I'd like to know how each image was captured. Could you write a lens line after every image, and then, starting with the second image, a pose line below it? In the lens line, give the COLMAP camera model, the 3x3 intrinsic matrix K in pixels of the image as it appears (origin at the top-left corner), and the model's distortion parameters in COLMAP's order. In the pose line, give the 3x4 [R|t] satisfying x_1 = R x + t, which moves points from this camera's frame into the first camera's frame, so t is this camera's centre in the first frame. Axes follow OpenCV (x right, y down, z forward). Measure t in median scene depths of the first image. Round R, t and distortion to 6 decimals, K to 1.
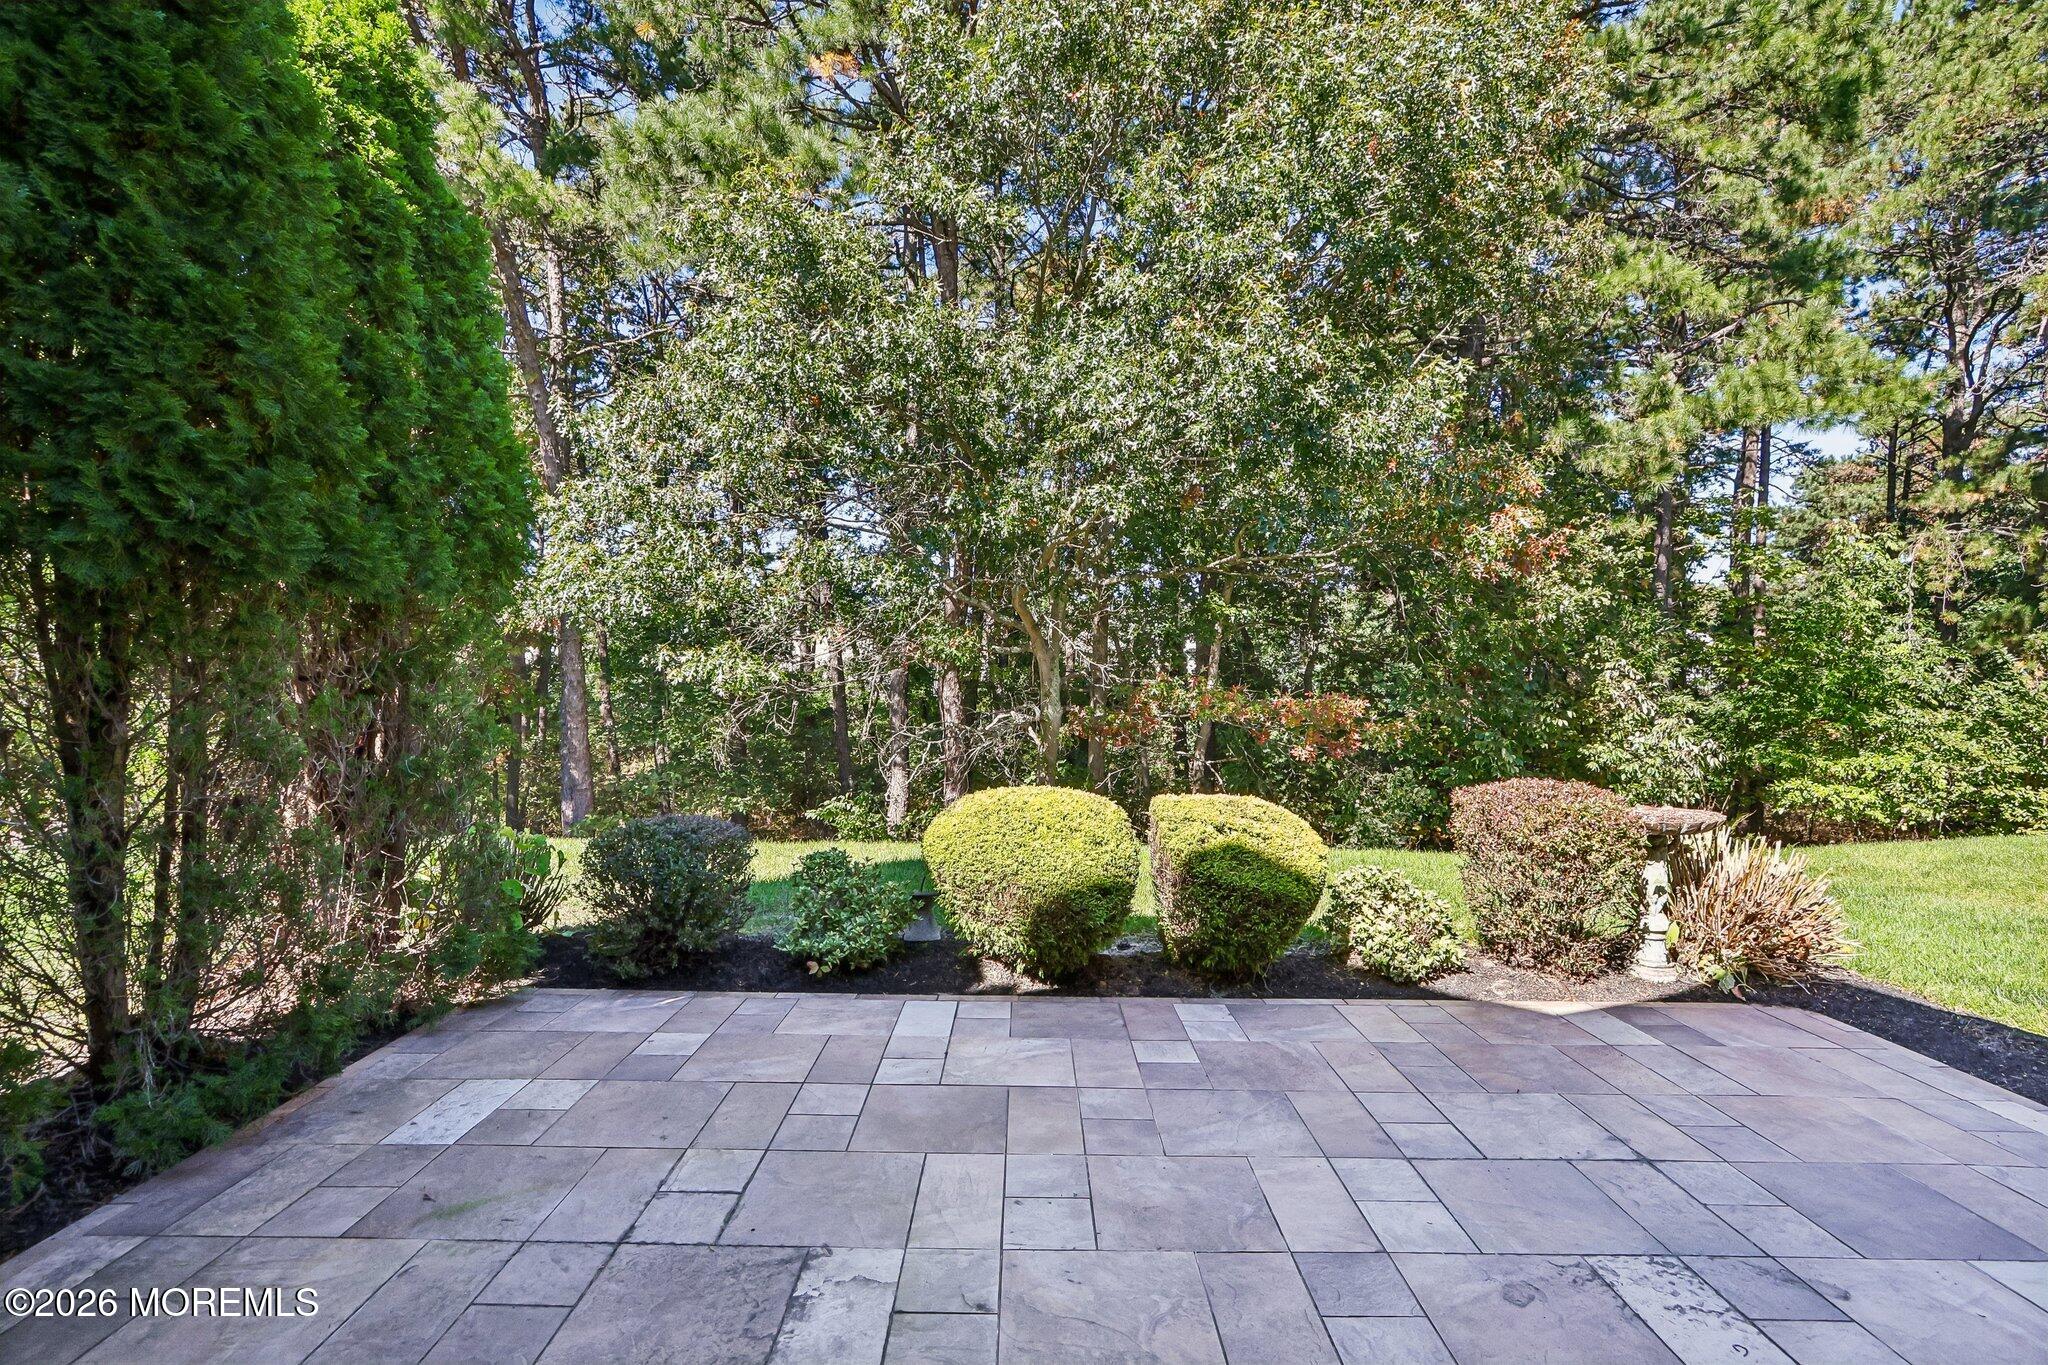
lens RADIAL K [[949.1, 0, 1022.3], [0, 949.1, 683.1], [0, 0, 1]] dist [-0.019979, 0.003851]
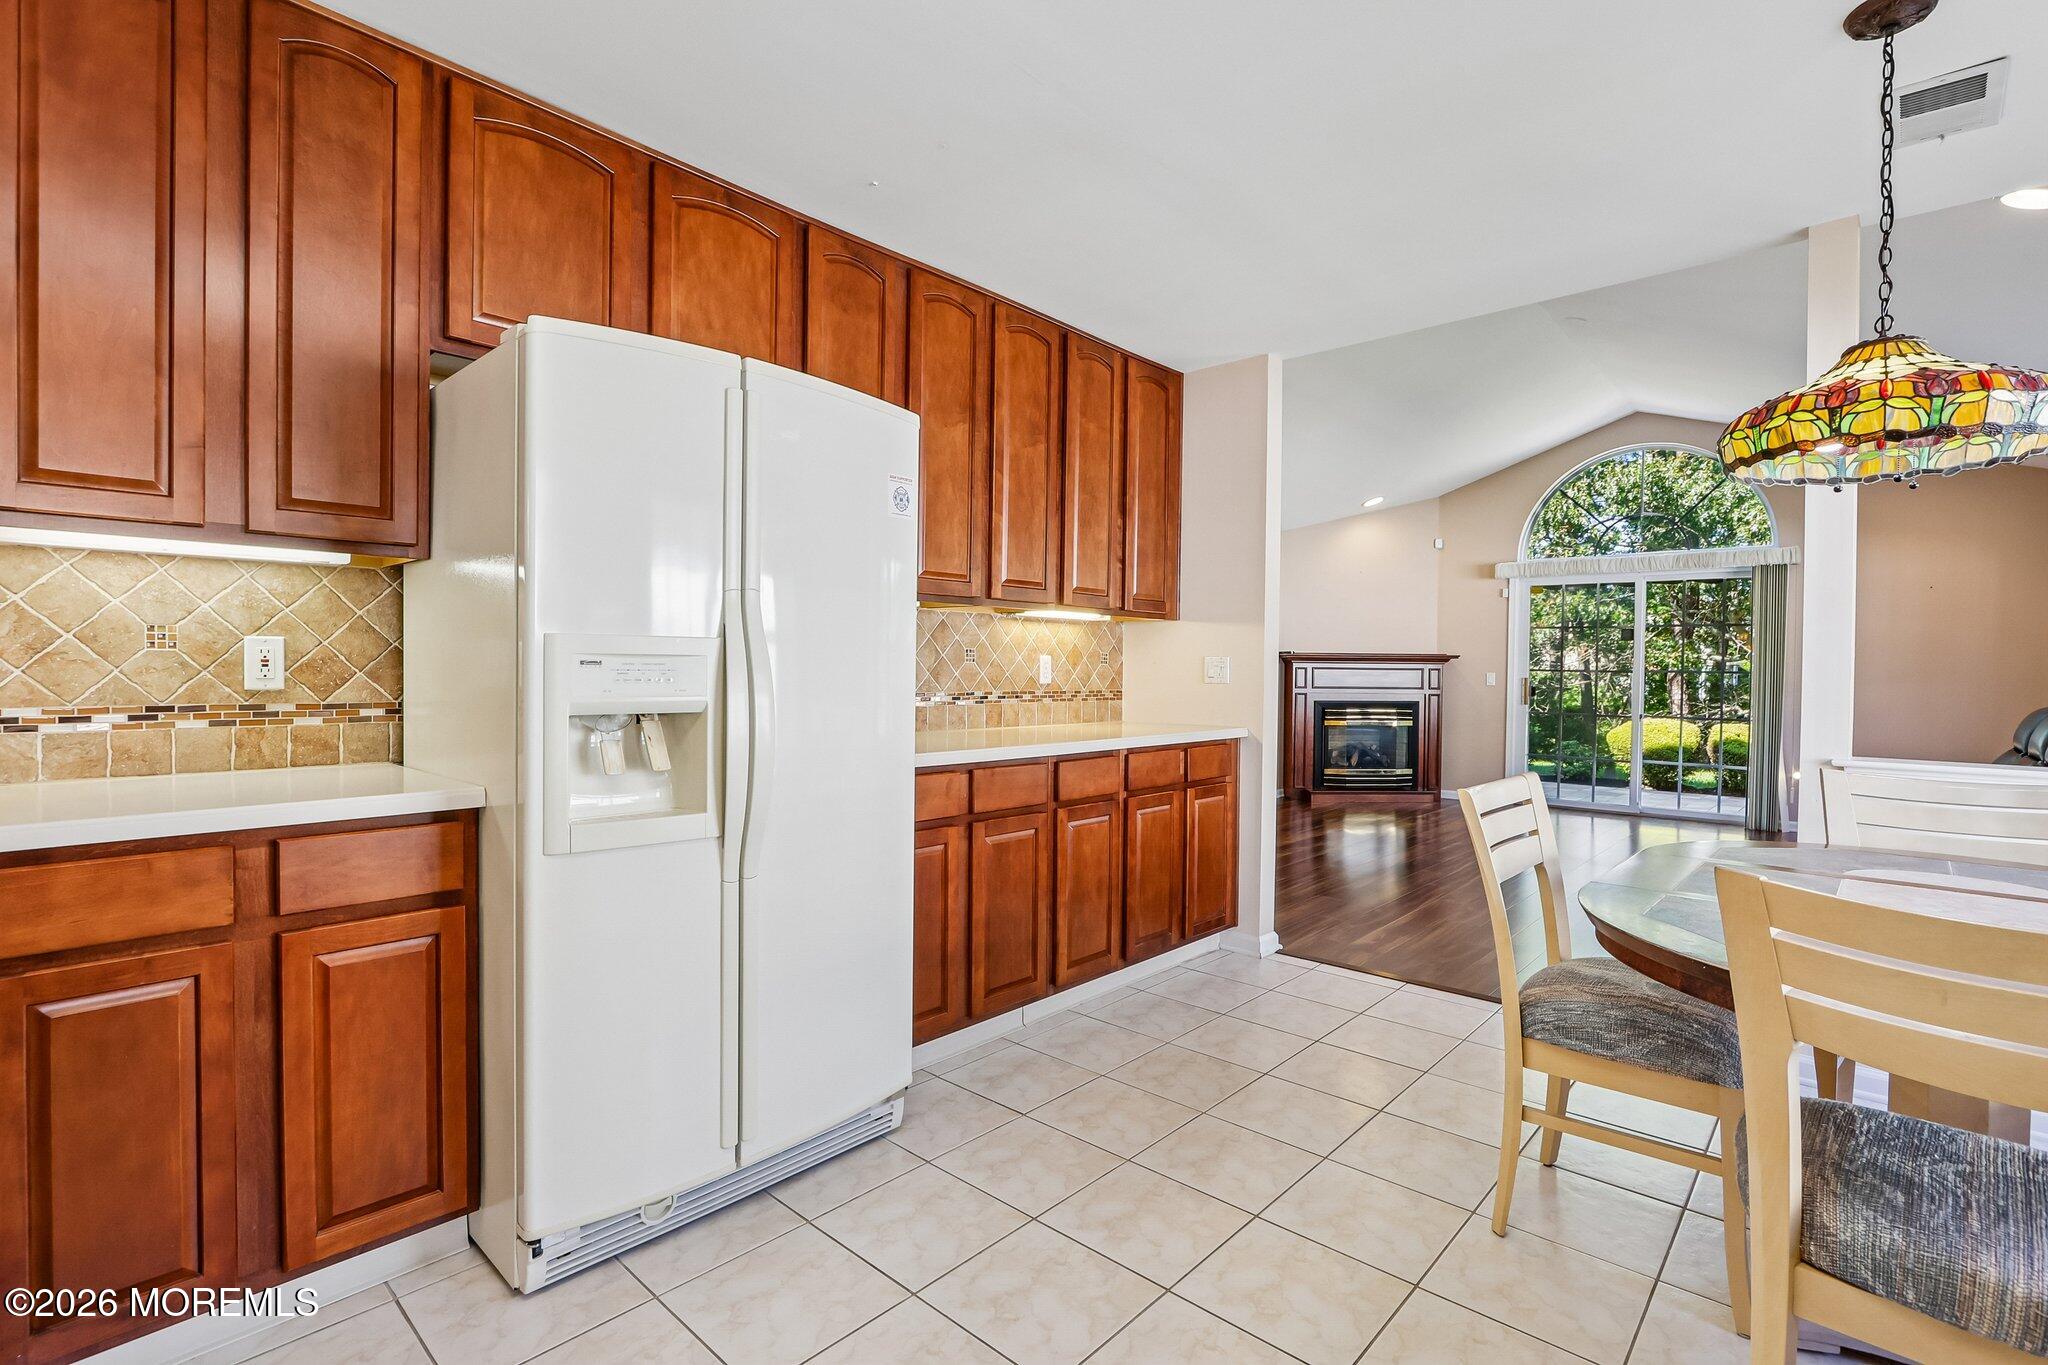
lens RADIAL K [[949.1, 0, 1027.9], [0, 949.1, 694.0], [0, 0, 1]] dist [-0.019979, 0.003851]
pose [[0.744965, 0.014642, -0.666943, 0.520441], [-0.010068, 0.999892, 0.010706, 0.039061], [0.667028, -0.001261, 0.745032, -2.472841]]
